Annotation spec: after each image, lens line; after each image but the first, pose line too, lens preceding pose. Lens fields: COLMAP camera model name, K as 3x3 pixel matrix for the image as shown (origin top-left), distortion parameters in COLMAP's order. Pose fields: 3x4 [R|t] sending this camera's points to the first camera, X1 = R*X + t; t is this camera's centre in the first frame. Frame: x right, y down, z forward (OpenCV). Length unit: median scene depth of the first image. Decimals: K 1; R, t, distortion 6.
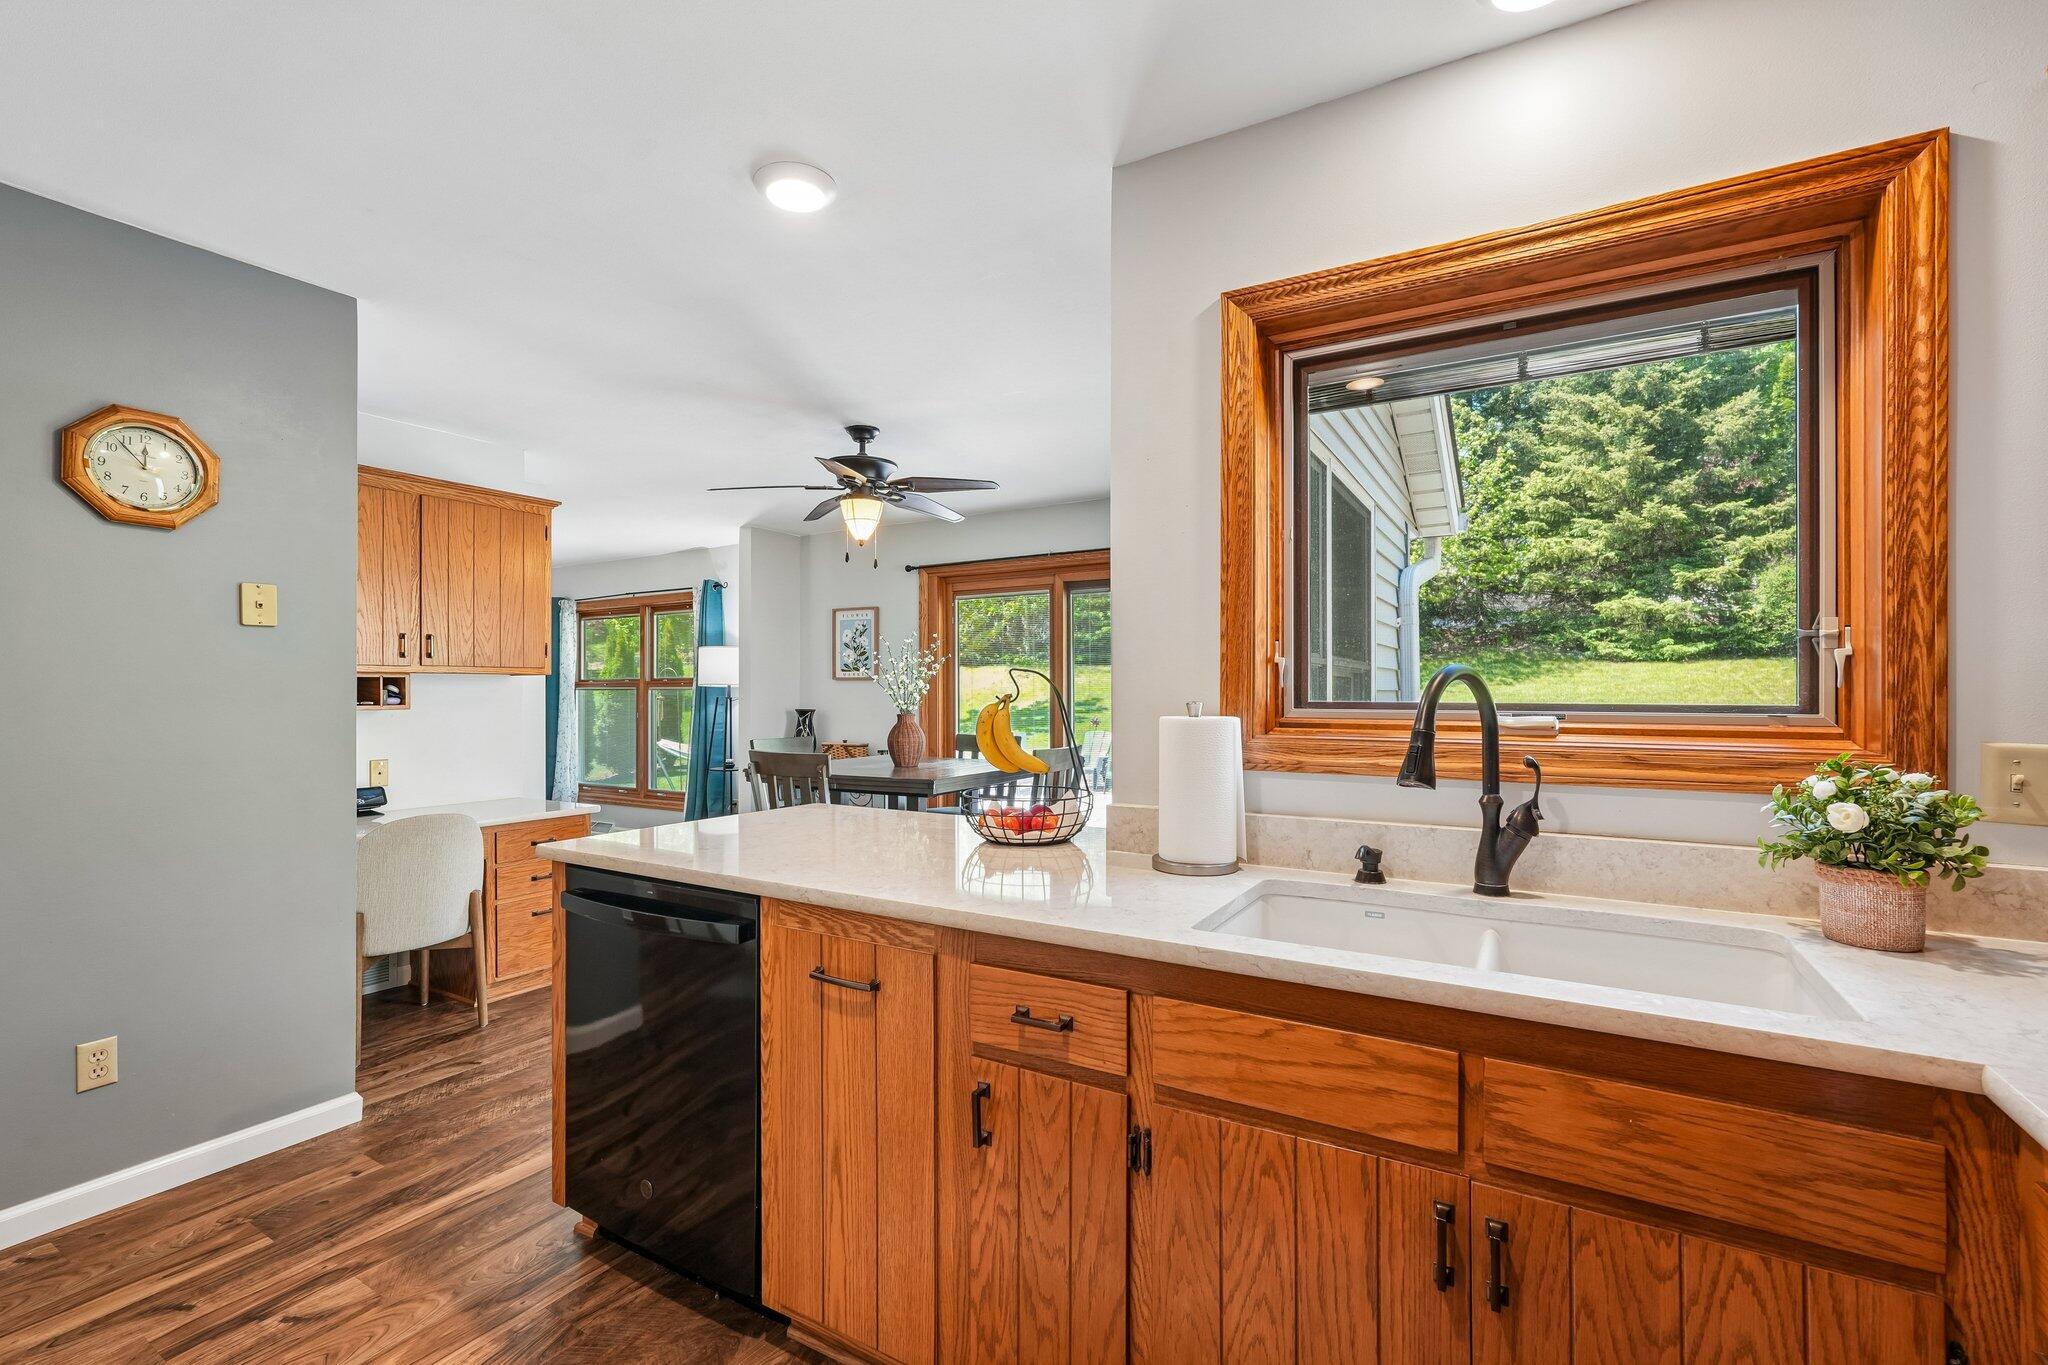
lens RADIAL K [[892.2, 0, 1024.1], [0, 892.2, 688.8], [0, 0, 1]] dist [-0.025229, 0.014133]
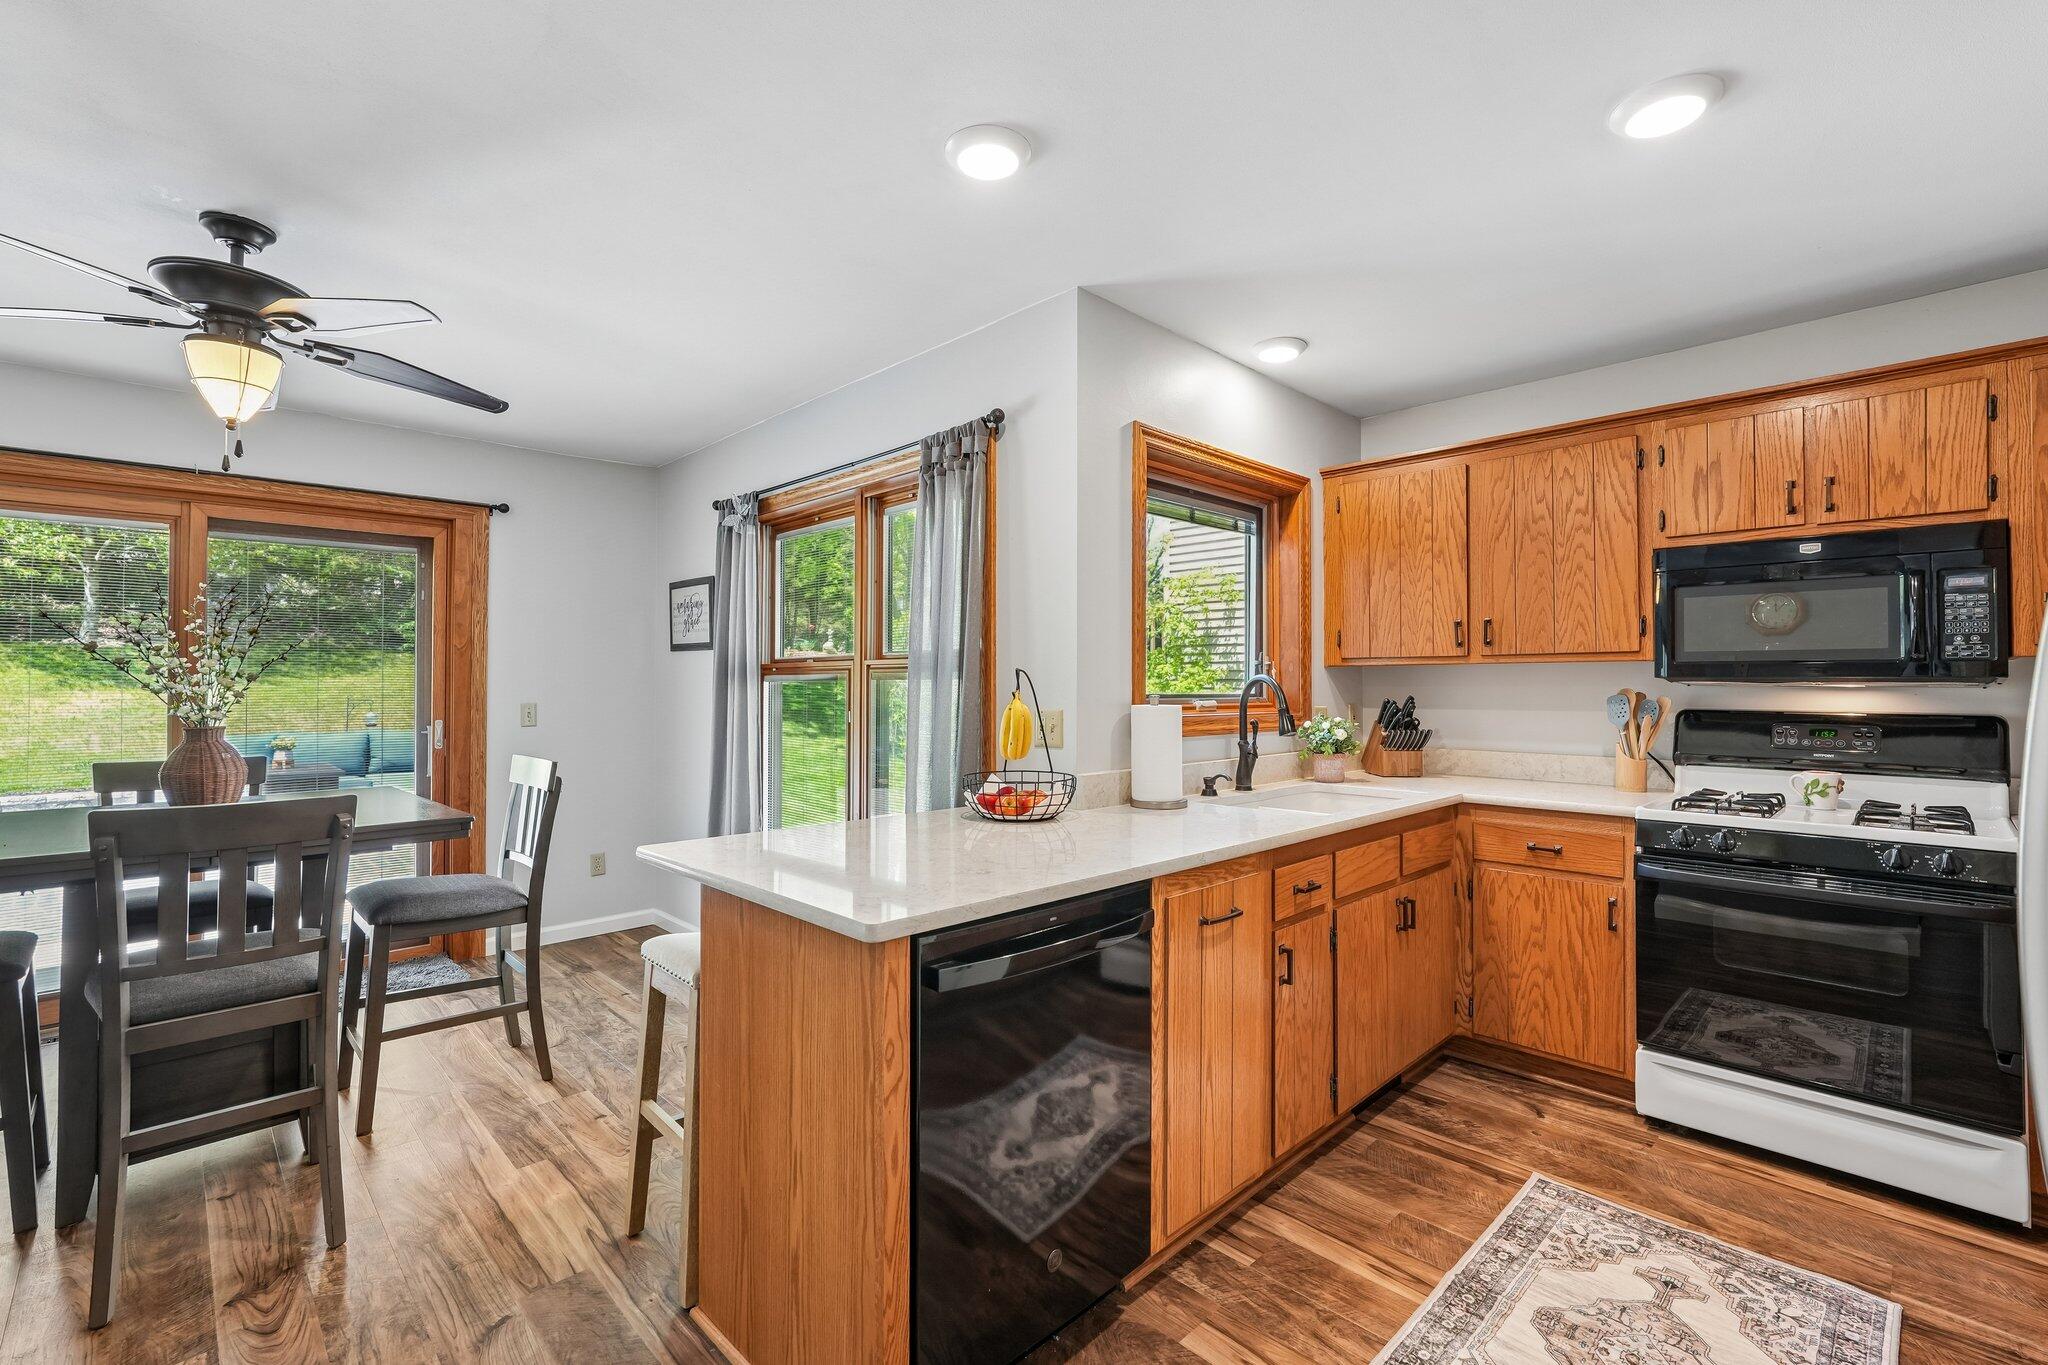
lens RADIAL K [[890.0, 0, 1029.2], [0, 890.0, 680.4], [0, 0, 1]] dist [-0.002322, -0.000080]
pose [[0.258286, 0.005692, 0.966052, -0.593092], [-0.003551, 0.999981, -0.004942, -0.001224], [-0.966062, -0.002154, 0.258302, 0.369593]]
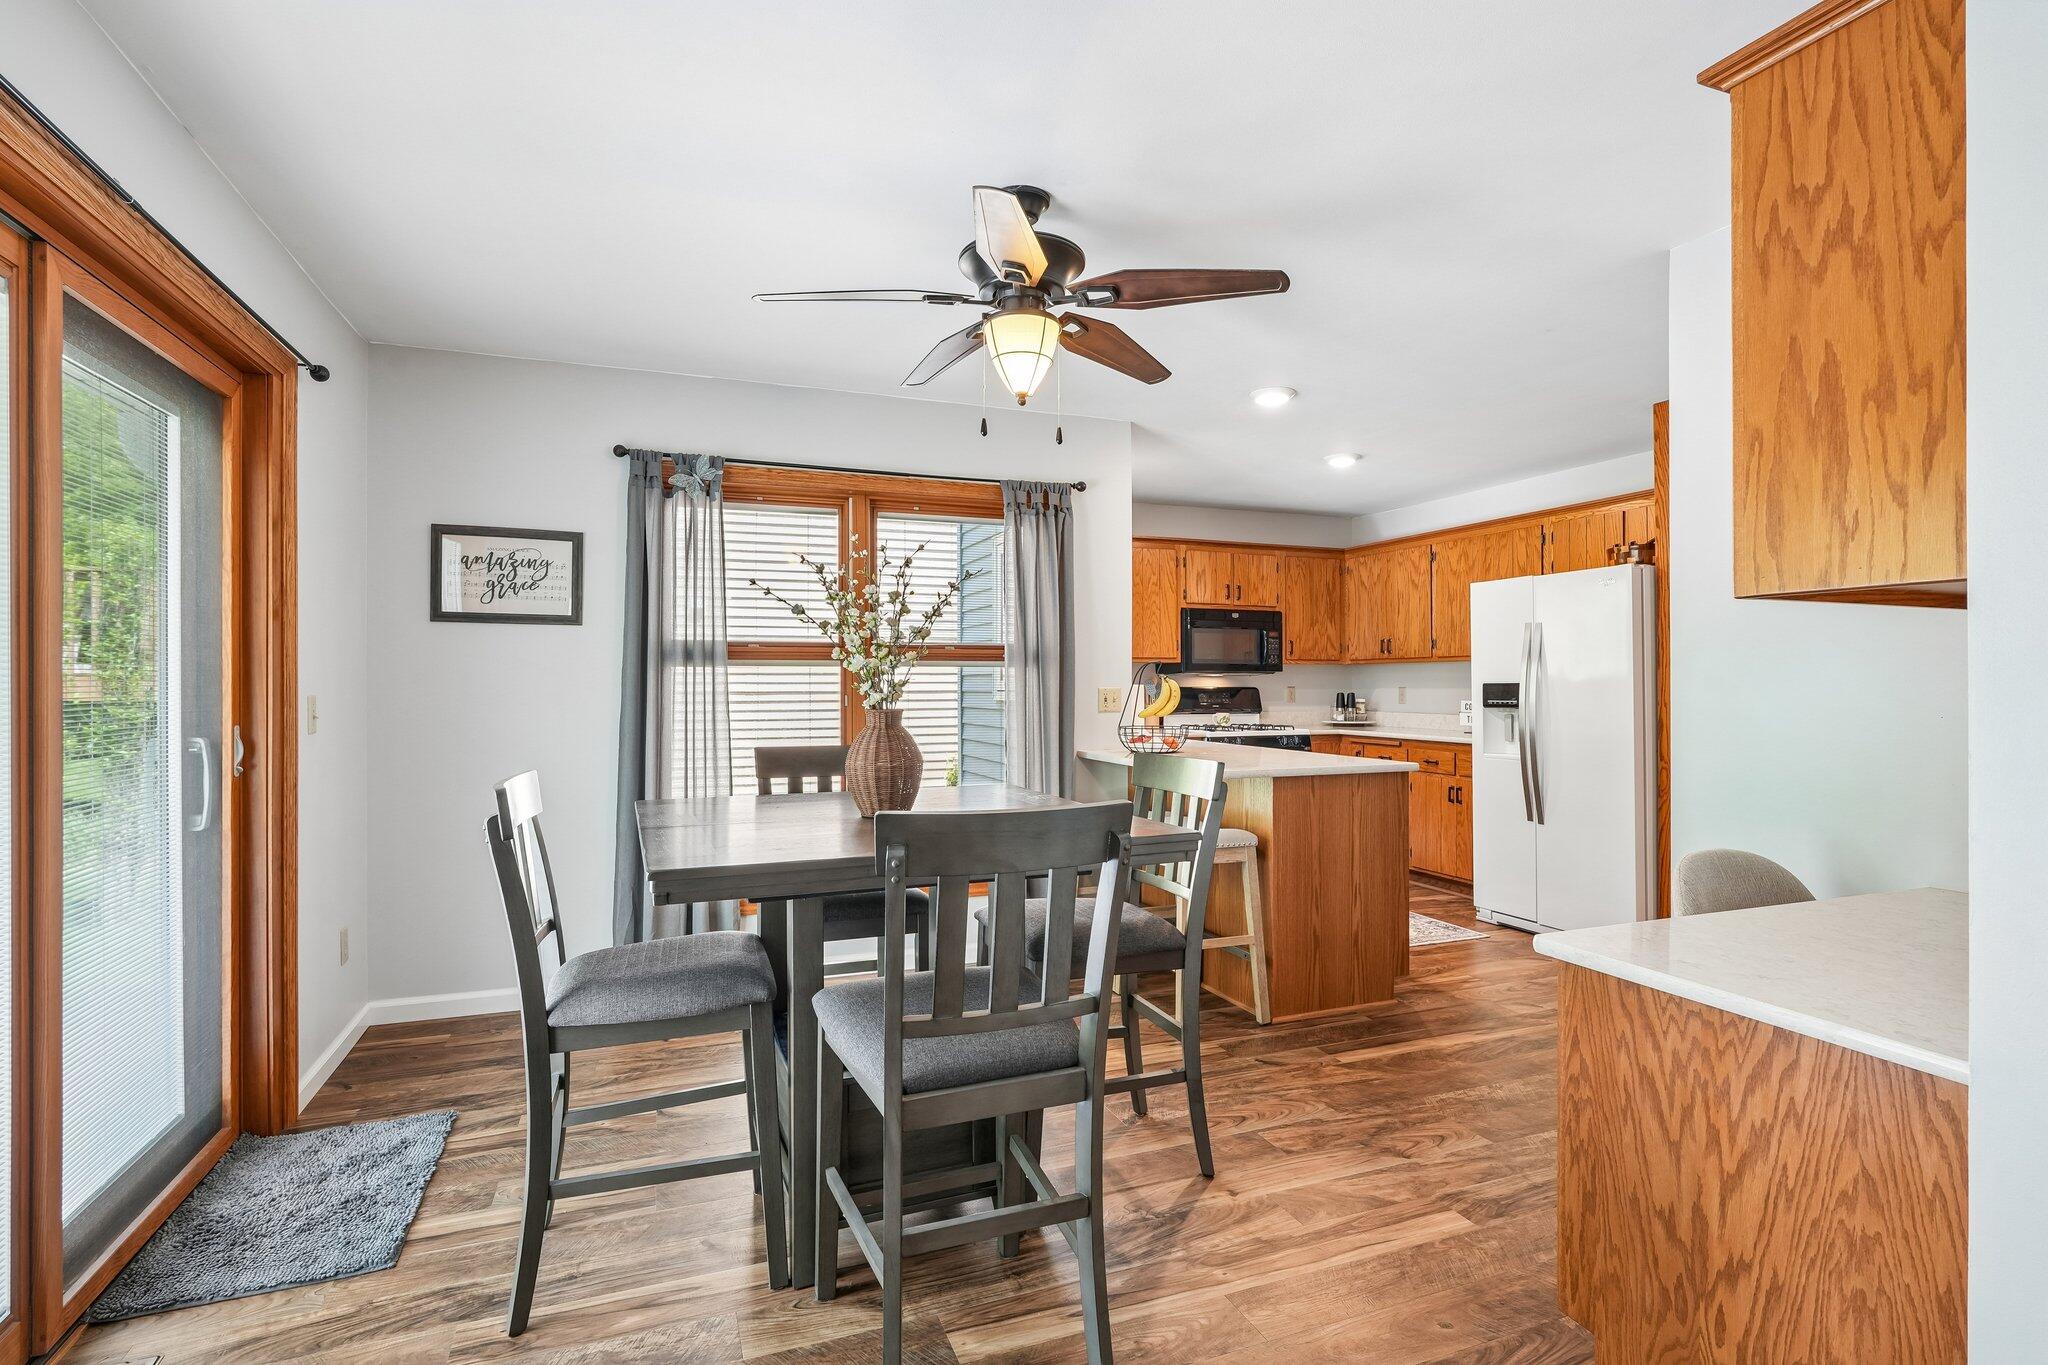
lens RADIAL K [[997.5, 0, 1020.1], [0, 997.5, 688.4], [0, 0, 1]] dist [-0.020814, 0.012055]
pose [[-0.786807, -0.000118, 0.617199, -0.571821], [0.001328, 0.999997, 0.001885, 0.016171], [-0.617197, 0.002303, -0.786805, 1.497640]]
